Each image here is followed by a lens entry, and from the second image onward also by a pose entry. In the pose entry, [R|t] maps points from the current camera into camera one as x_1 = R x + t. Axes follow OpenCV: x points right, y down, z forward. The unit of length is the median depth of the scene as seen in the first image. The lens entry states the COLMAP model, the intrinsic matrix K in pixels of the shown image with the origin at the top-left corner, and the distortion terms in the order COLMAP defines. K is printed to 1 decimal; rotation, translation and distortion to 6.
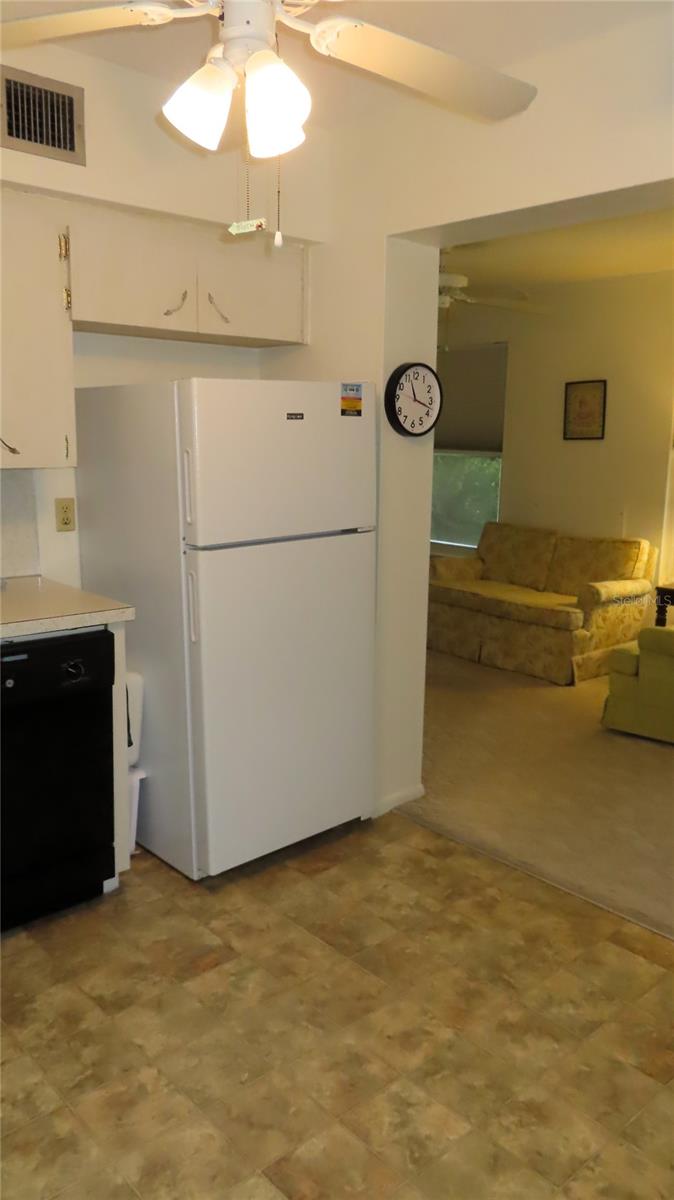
lens RADIAL K [[894.6, 0, 337.0], [0, 894.6, 600.0], [0, 0, 1]] dist [-0.007220, -0.002017]
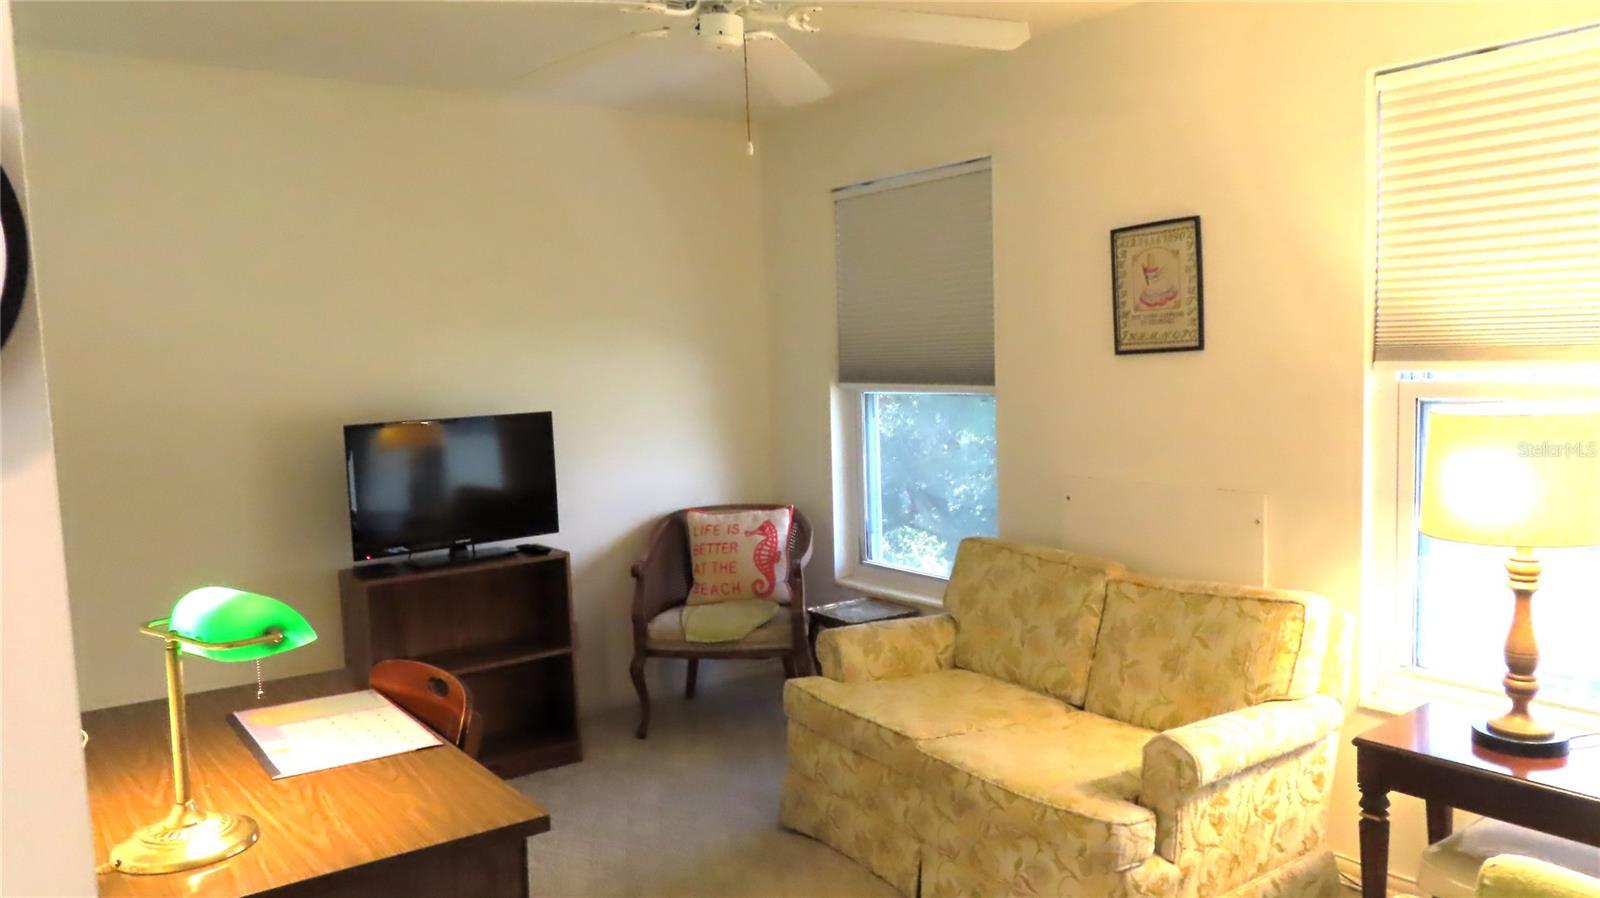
lens RADIAL K [[1146.3, 0, 800.0], [0, 1146.3, 449.0], [0, 0, 1]] dist [-0.004656, -0.003002]
pose [[0.992986, -0.041146, -0.110844, 0.175596], [0.030244, 0.994697, -0.098301, -0.089565], [0.114301, 0.094259, 0.988964, 0.464190]]
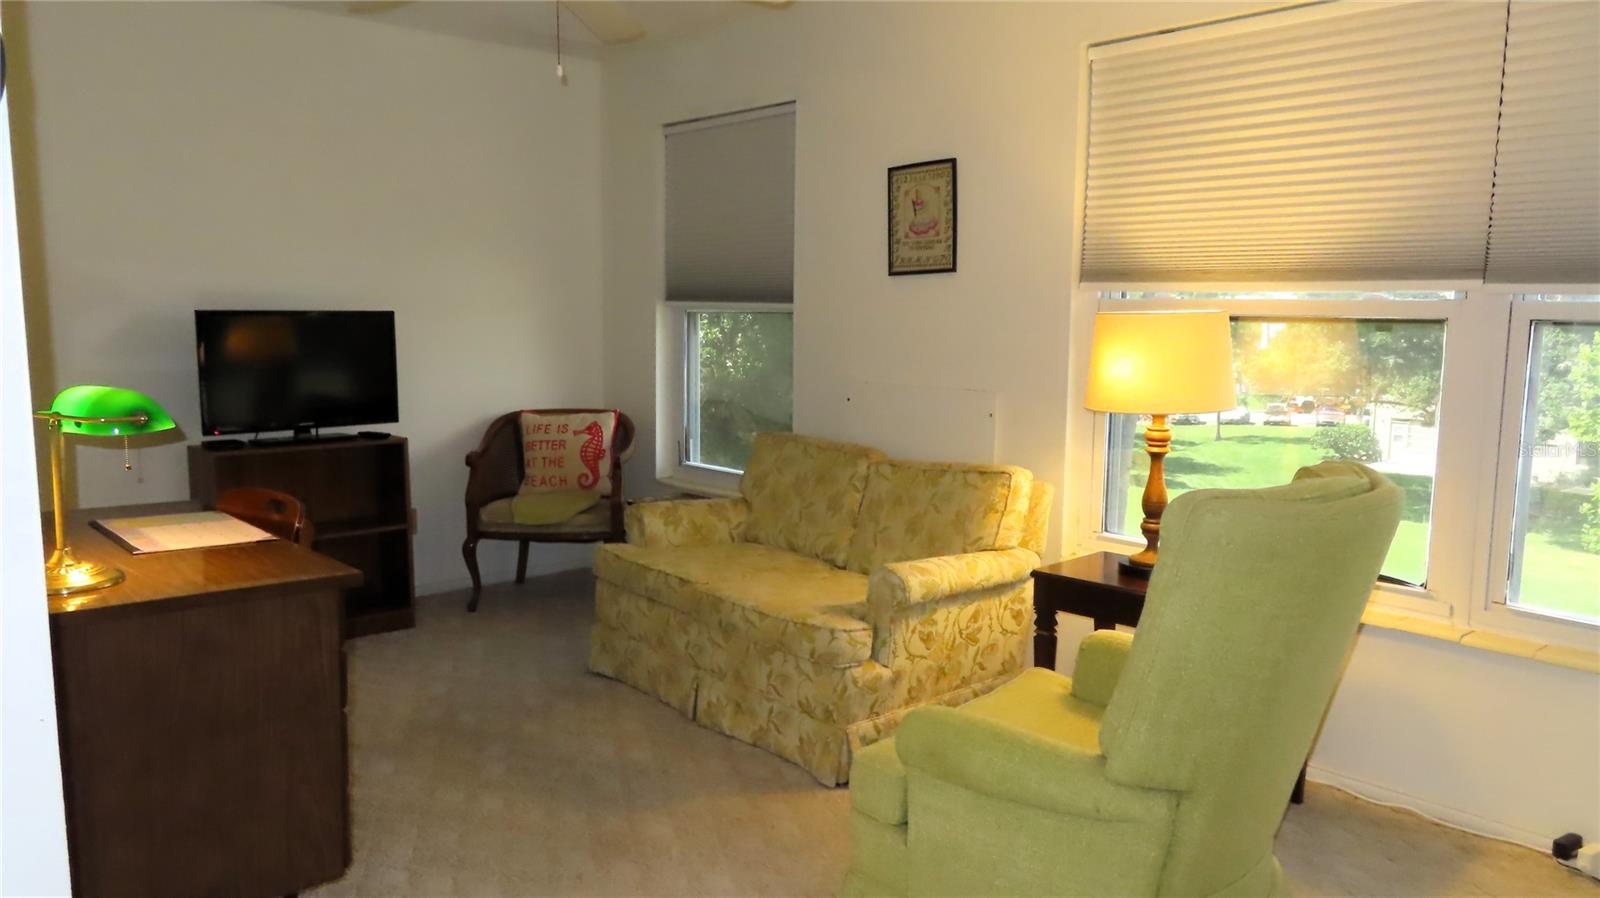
lens RADIAL K [[1146.3, 0, 800.0], [0, 1146.3, 449.0], [0, 0, 1]] dist [-0.004656, -0.003002]
pose [[0.999973, -0.007358, 0.000235, 0.222555], [0.007357, 0.997899, -0.064368, -0.038425], [0.000239, 0.064368, 0.997926, 0.370877]]
